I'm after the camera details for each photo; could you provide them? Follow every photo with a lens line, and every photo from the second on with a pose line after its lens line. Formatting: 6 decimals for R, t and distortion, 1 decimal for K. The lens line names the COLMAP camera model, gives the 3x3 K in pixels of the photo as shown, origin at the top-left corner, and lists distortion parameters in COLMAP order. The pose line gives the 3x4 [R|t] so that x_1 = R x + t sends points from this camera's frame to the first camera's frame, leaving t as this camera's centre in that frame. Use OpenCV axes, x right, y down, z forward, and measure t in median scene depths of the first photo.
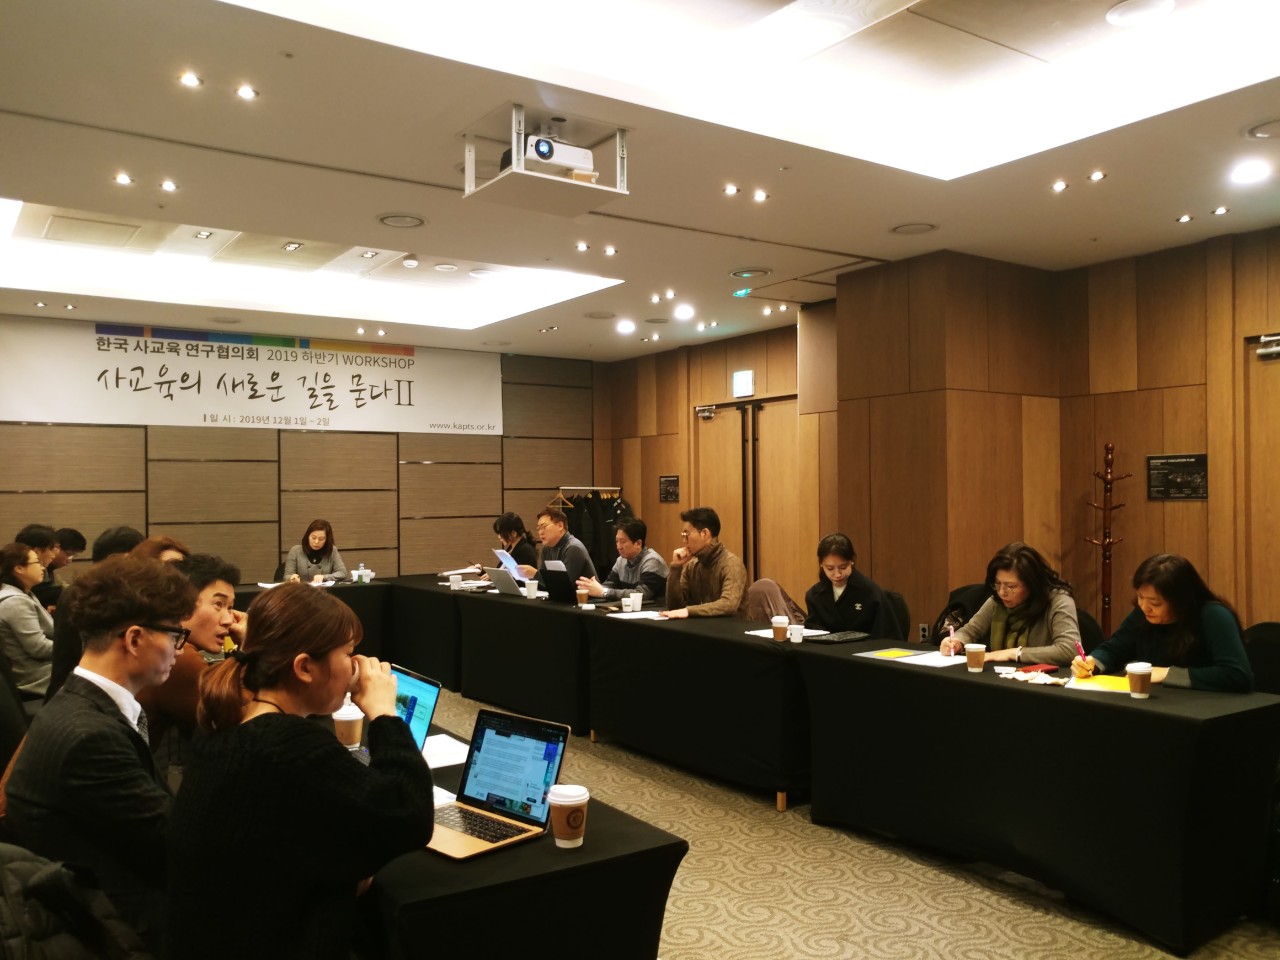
lens RADIAL K [[1073.3, 0, 643.3], [0, 1073.3, 490.2], [0, 0, 1]] dist [-0.030389, 0.006763]
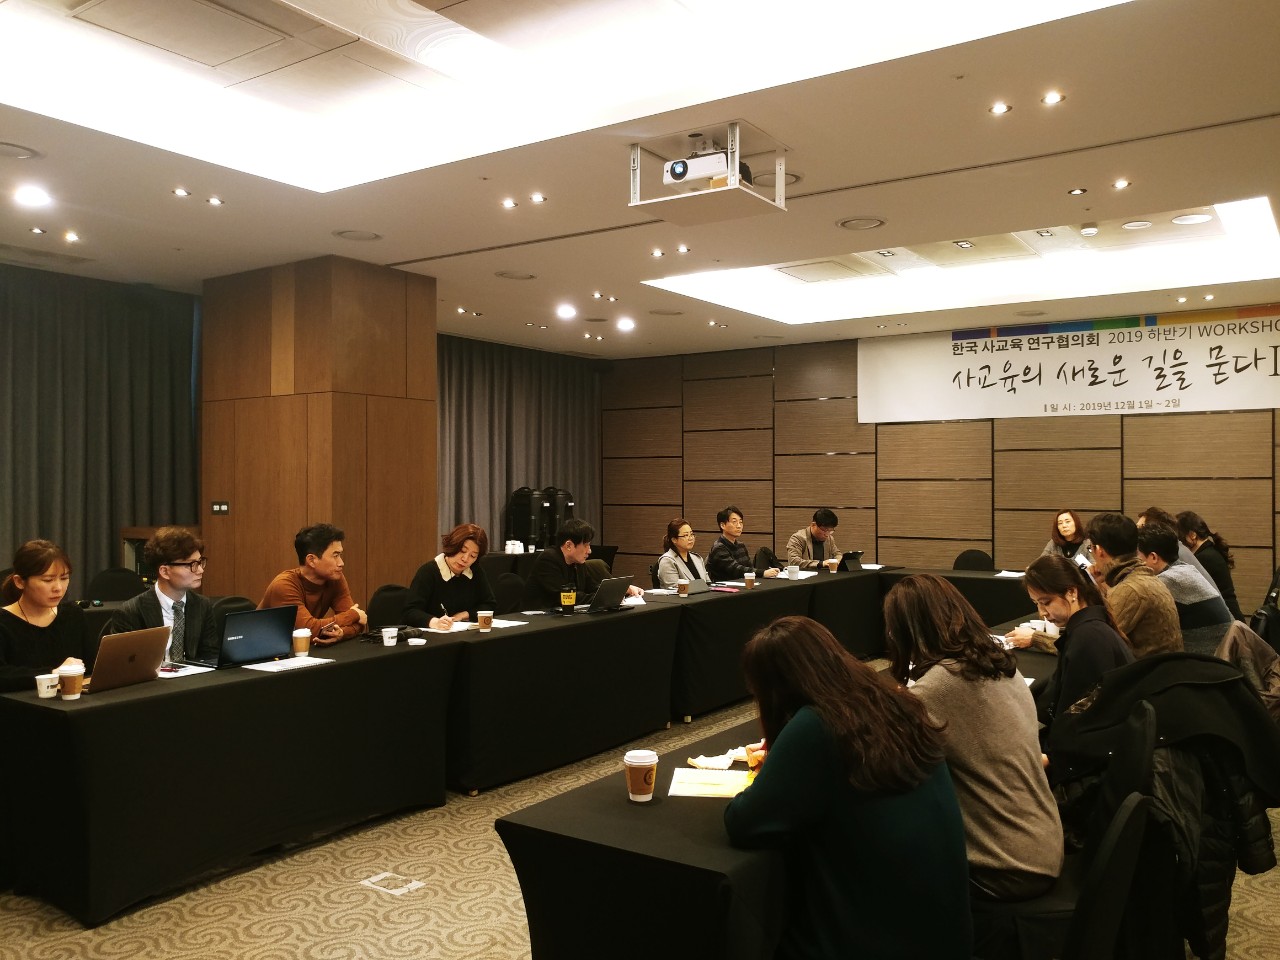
lens RADIAL K [[1073.3, 0, 640.3], [0, 1073.3, 473.6], [0, 0, 1]] dist [-0.030389, 0.006763]
pose [[0.362173, -0.001085, -0.932110, 0.399142], [0.005992, 0.999981, 0.001165, -0.008226], [0.932092, -0.006007, 0.362173, 0.259604]]
